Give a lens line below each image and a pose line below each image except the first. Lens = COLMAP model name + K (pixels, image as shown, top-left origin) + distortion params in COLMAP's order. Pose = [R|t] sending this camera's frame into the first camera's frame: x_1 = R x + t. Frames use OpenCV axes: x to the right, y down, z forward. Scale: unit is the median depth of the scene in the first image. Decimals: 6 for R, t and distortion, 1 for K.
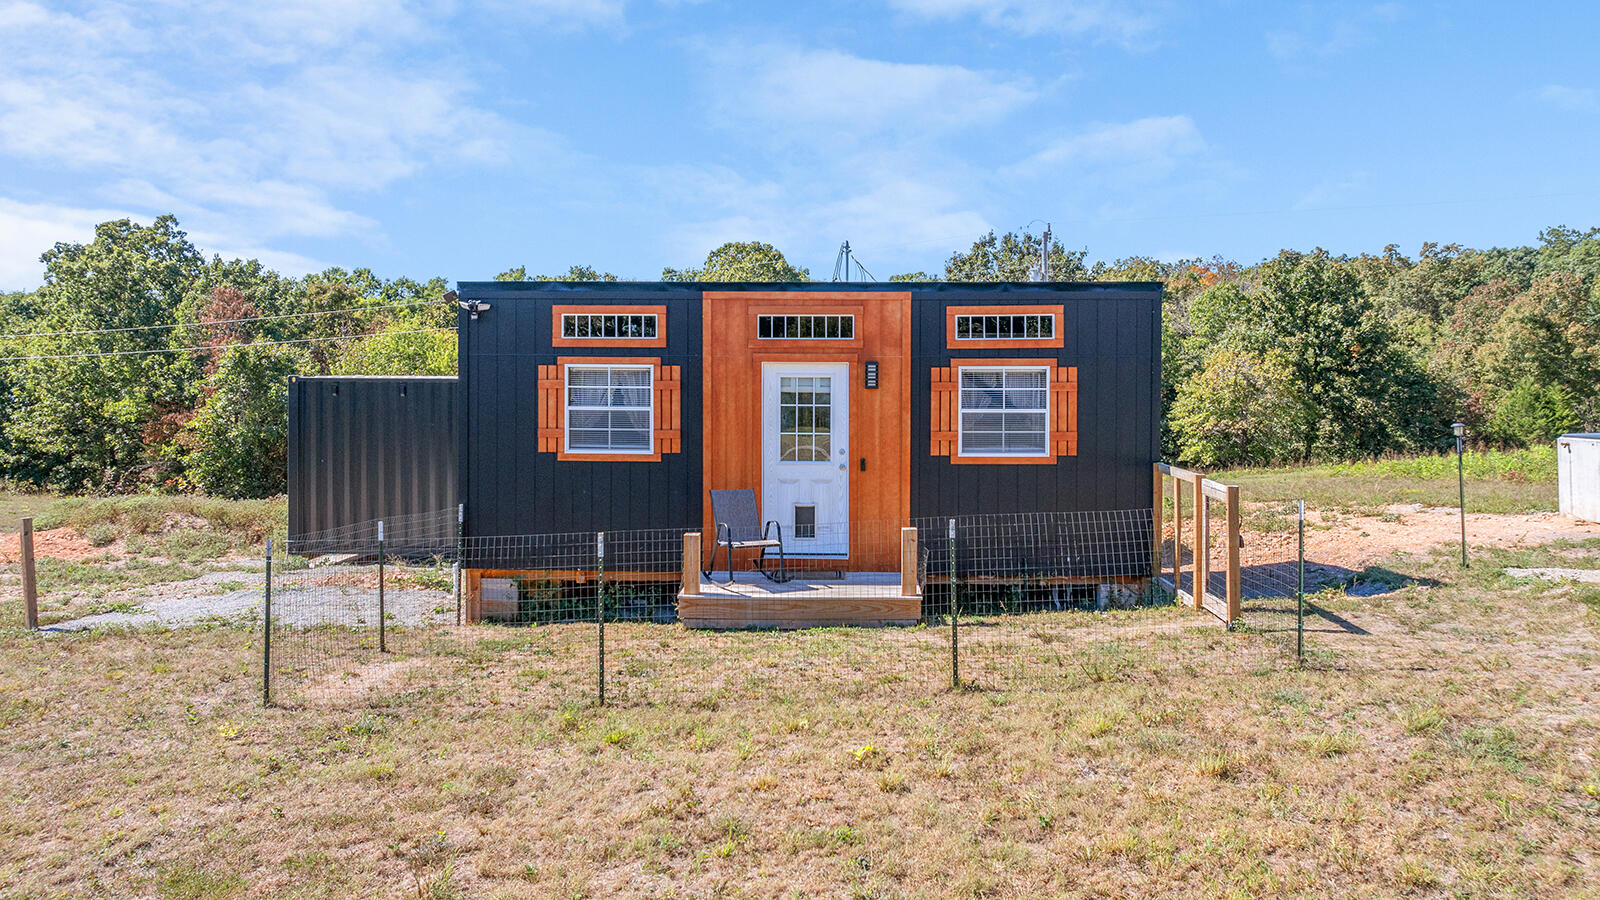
lens RADIAL K [[1136.1, 0, 807.1], [0, 1136.1, 439.0], [0, 0, 1]] dist [-0.021142, 0.013541]
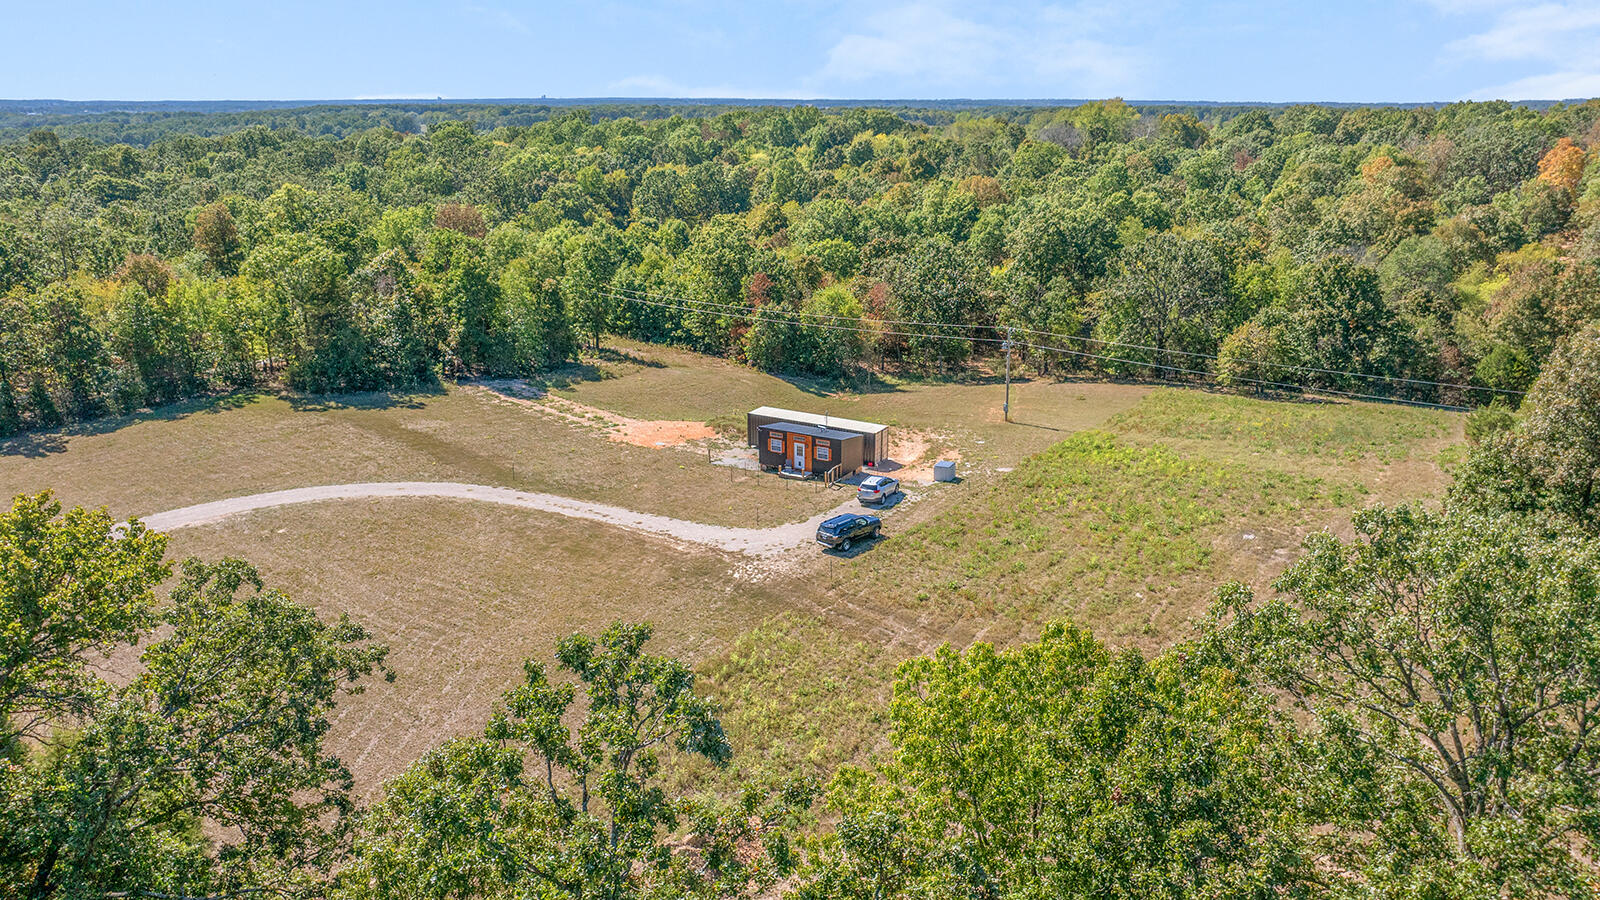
lens RADIAL K [[1136.1, 0, 805.4], [0, 1136.1, 434.3], [0, 0, 1]] dist [-0.021142, 0.013541]
pose [[0.887392, 0.124729, -0.443822, 3.281558], [-0.019885, 0.972165, 0.233454, -1.834347], [0.460586, -0.198340, 0.865171, -5.320016]]
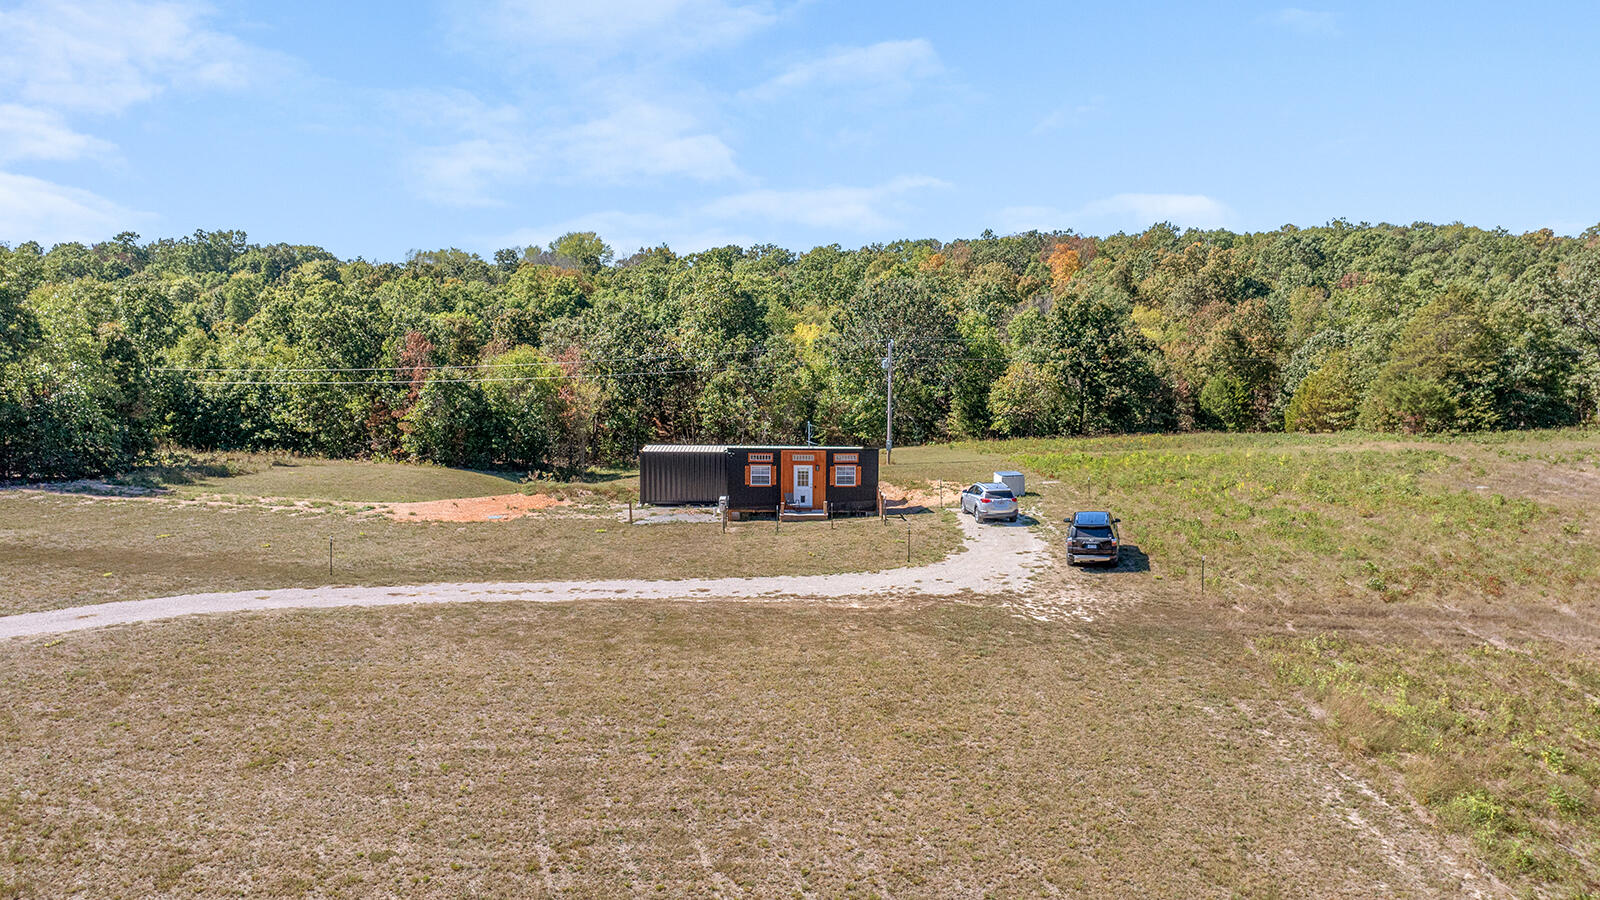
lens RADIAL K [[1136.1, 0, 800.2], [0, 1136.1, 458.7], [0, 0, 1]] dist [-0.021142, 0.013541]
pose [[0.997775, -0.005184, 0.066474, -0.321513], [-0.000769, 0.996012, 0.089217, -0.507018], [-0.066671, -0.089069, 0.993792, -3.610221]]
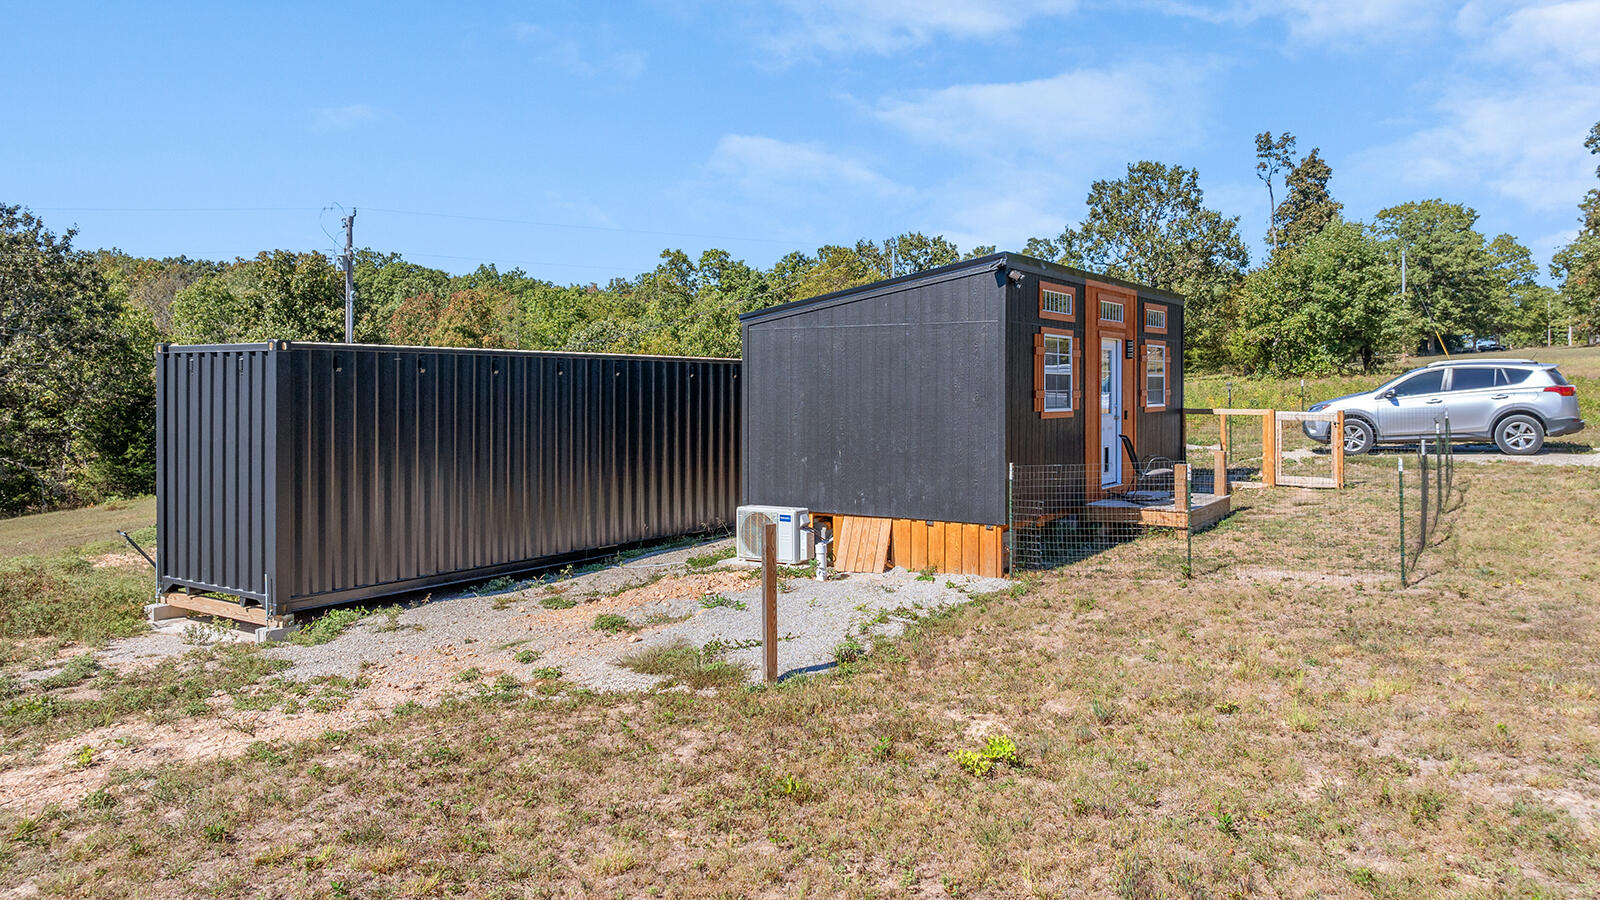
lens RADIAL K [[1136.1, 0, 806.6], [0, 1136.1, 452.1], [0, 0, 1]] dist [-0.021142, 0.013541]
pose [[0.515600, -0.054256, 0.855110, -1.310114], [0.050286, 0.998189, 0.033013, 0.002711], [-0.855353, 0.025978, 0.517394, 0.619191]]
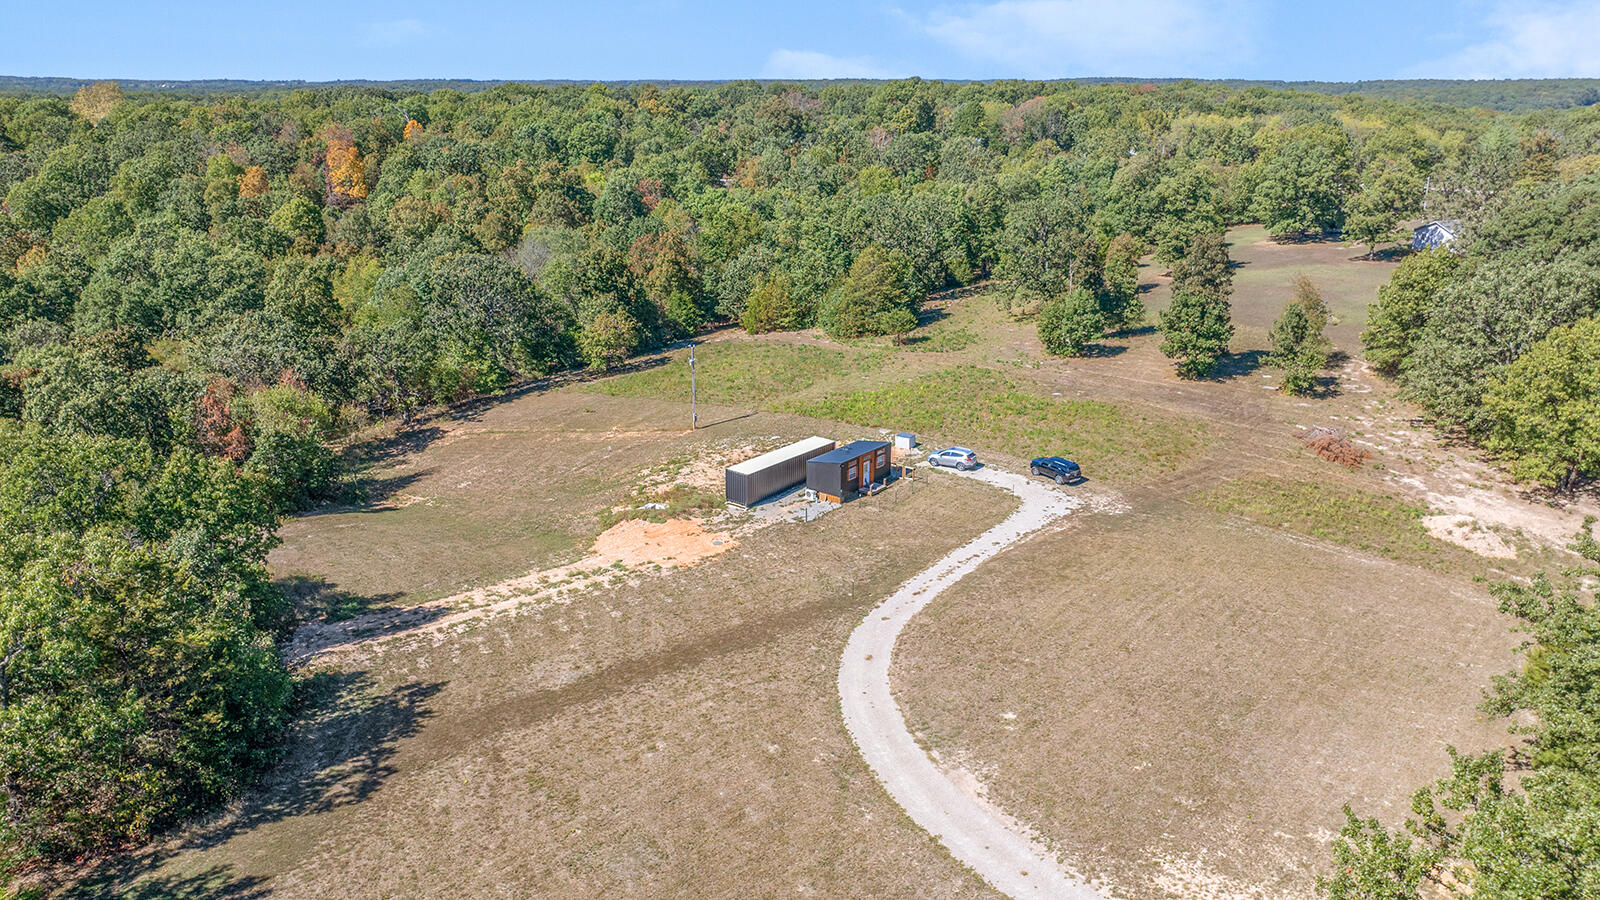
lens RADIAL K [[1136.1, 0, 800.9], [0, 1136.1, 454.3], [0, 0, 1]] dist [-0.021142, 0.013541]
pose [[0.596153, -0.251177, 0.762569, -6.467189], [0.043117, 0.958448, 0.281989, -2.428609], [-0.801712, -0.135229, 0.582212, -3.355223]]
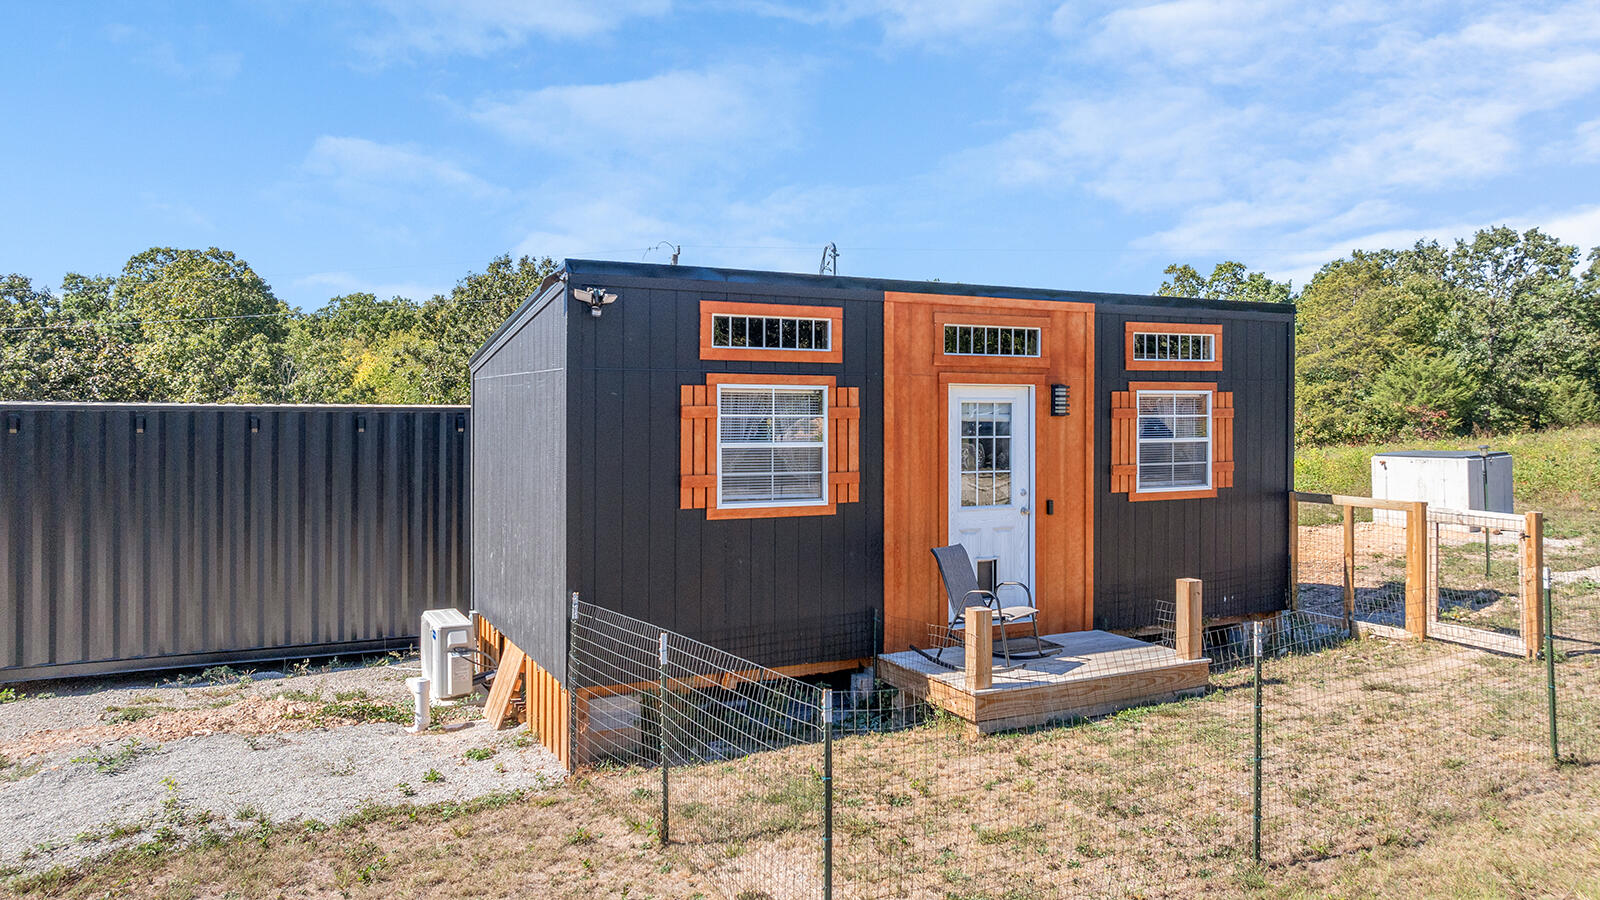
lens RADIAL K [[1136.1, 0, 809.3], [0, 1136.1, 443.1], [0, 0, 1]] dist [-0.021142, 0.013541]
pose [[0.874694, -0.016377, 0.484398, -0.508254], [0.026816, 0.999533, -0.014629, -0.016888], [-0.483932, 0.025786, 0.874725, 0.348815]]
